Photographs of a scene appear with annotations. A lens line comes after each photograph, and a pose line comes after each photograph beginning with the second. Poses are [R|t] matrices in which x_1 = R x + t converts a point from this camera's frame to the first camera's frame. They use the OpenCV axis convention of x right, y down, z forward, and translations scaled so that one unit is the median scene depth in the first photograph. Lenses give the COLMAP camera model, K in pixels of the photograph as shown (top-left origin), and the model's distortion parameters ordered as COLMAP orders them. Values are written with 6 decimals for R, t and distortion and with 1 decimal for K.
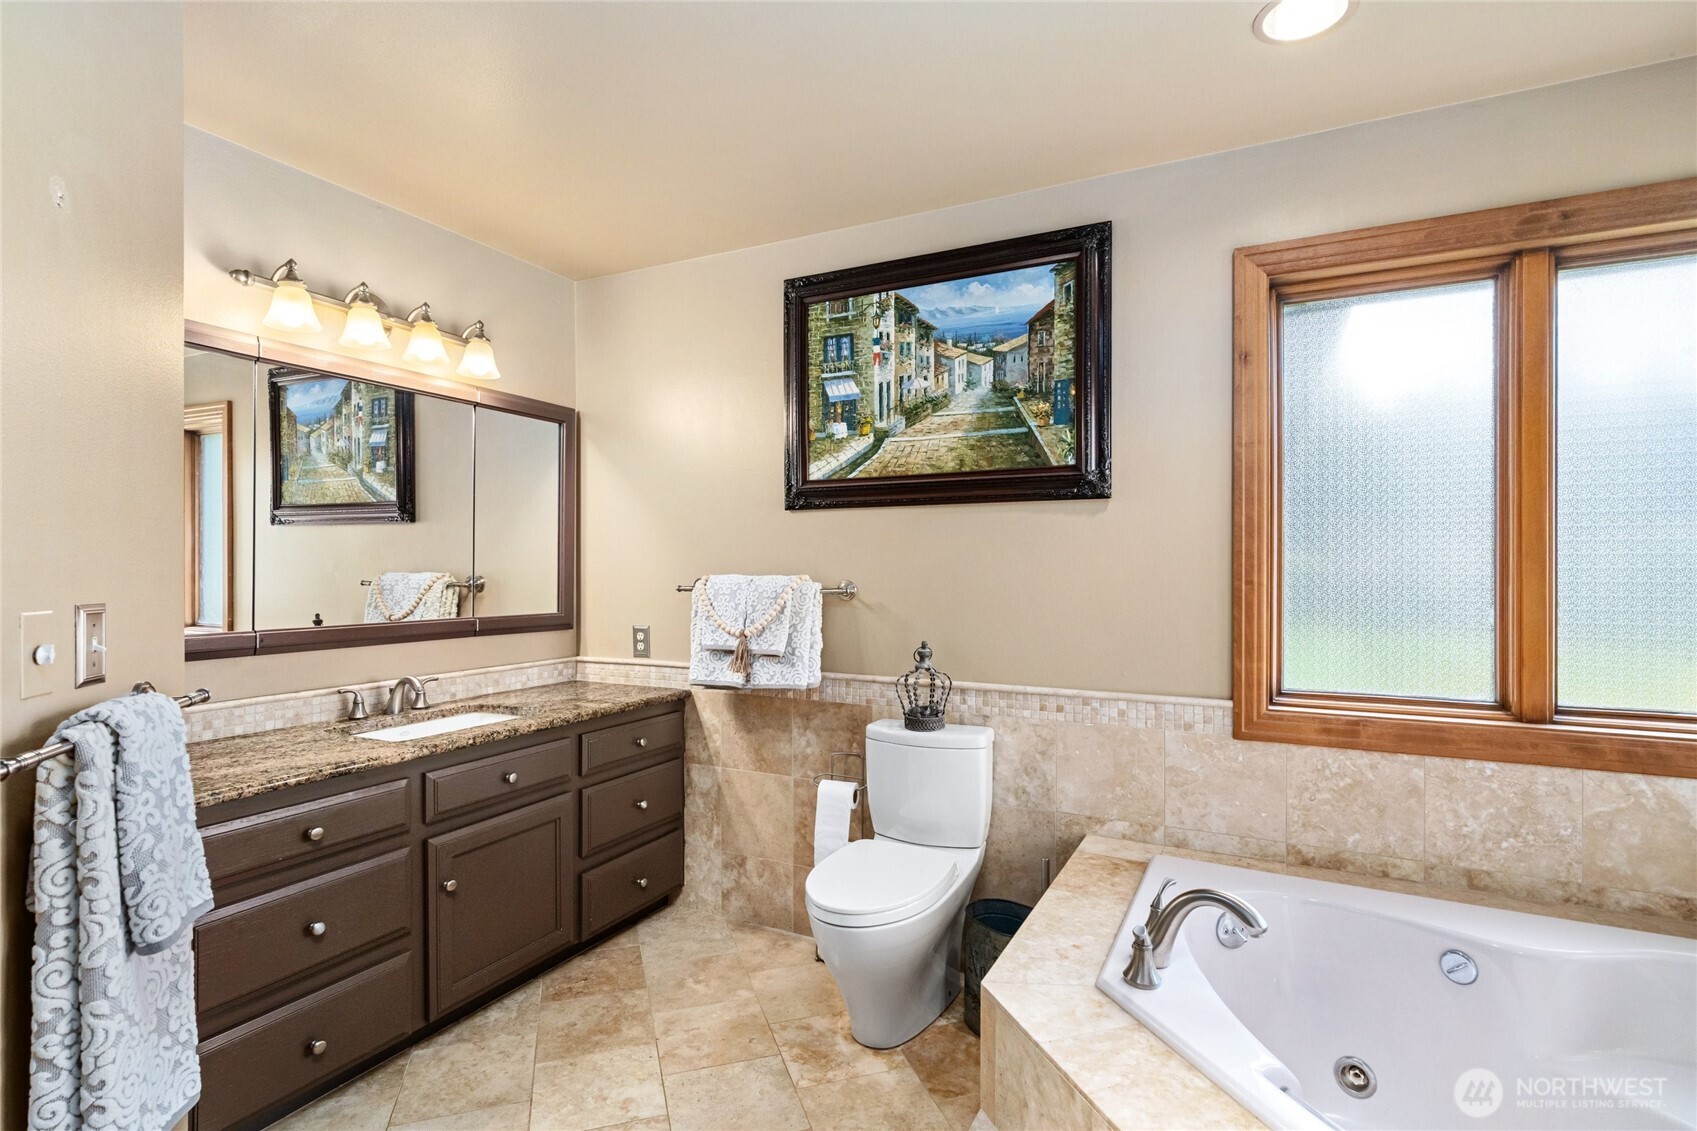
lens RADIAL K [[816.3, 0, 851.1], [0, 816.3, 562.9], [0, 0, 1]] dist [0.001855, 0.000530]
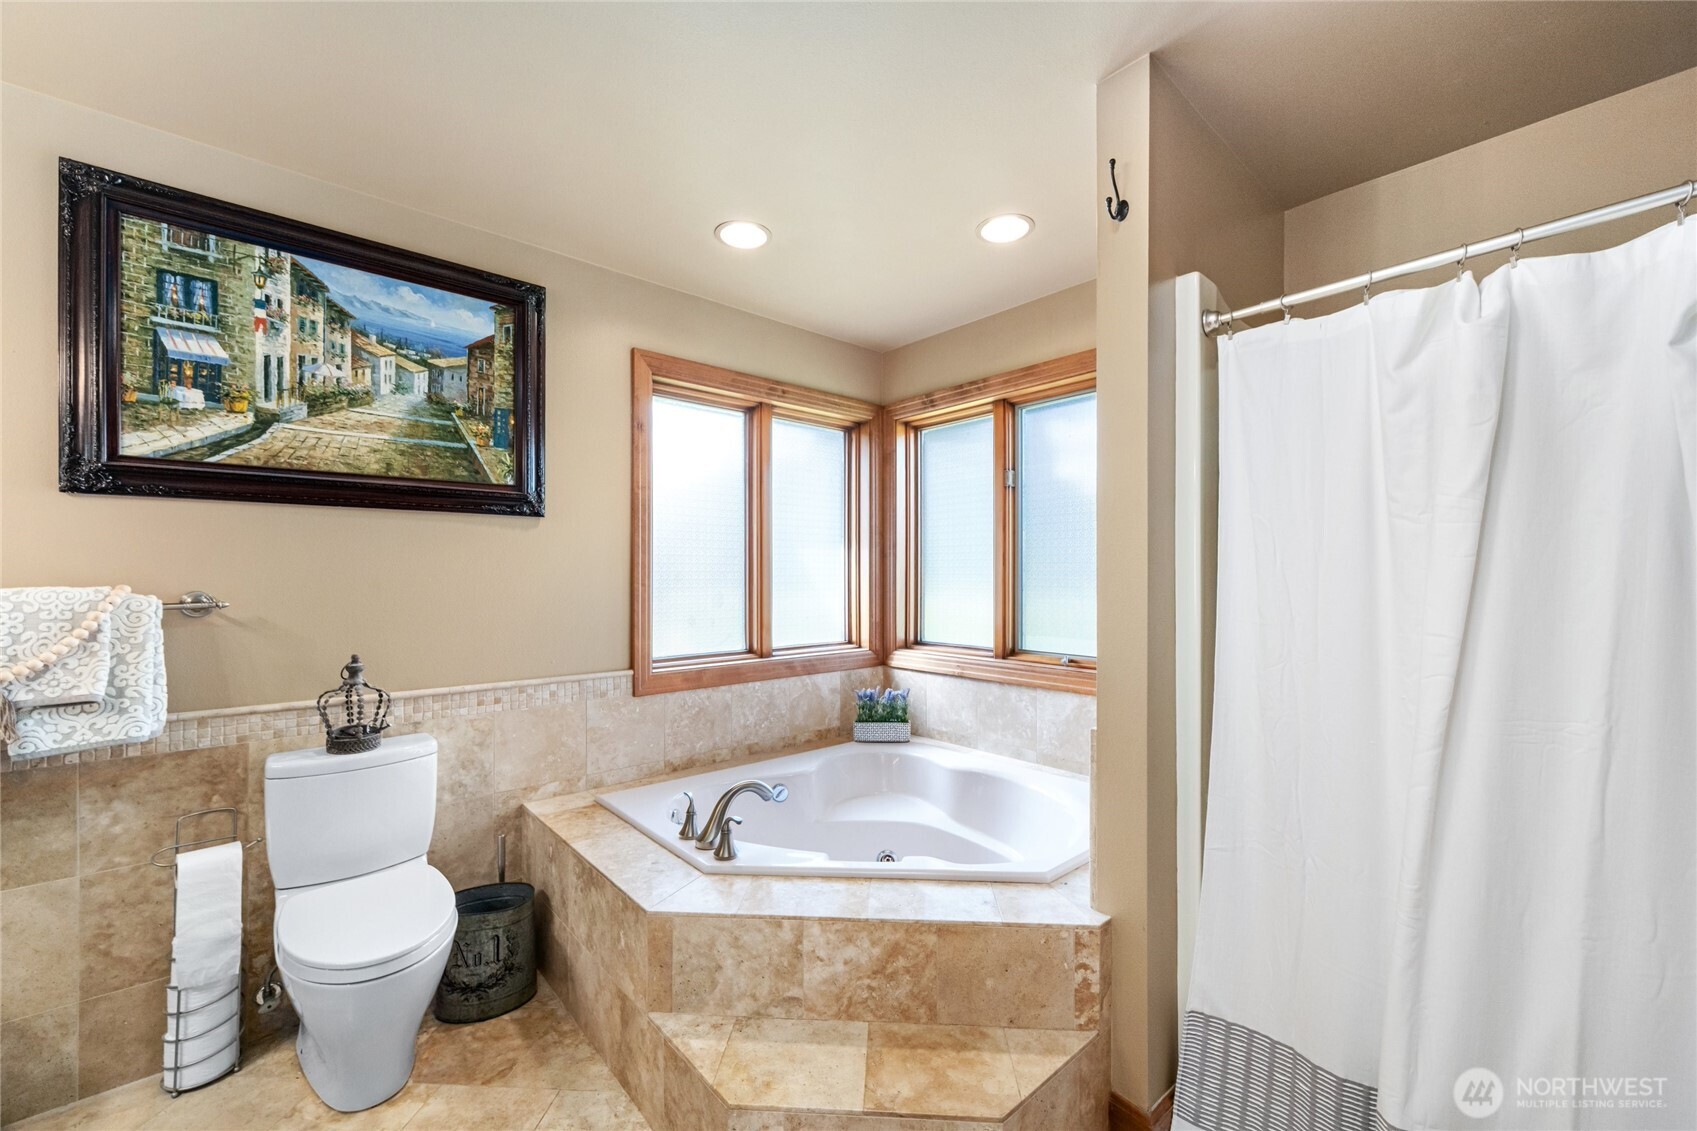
lens RADIAL K [[662.6, 0, 848.5], [0, 662.6, 565.5], [0, 0, 1]] dist [-0.000788, 0.000113]
pose [[0.380404, 0.010576, 0.924760, -0.389261], [-0.004647, 0.999944, -0.009525, -0.000485], [-0.924809, -0.000674, 0.380431, 0.199943]]
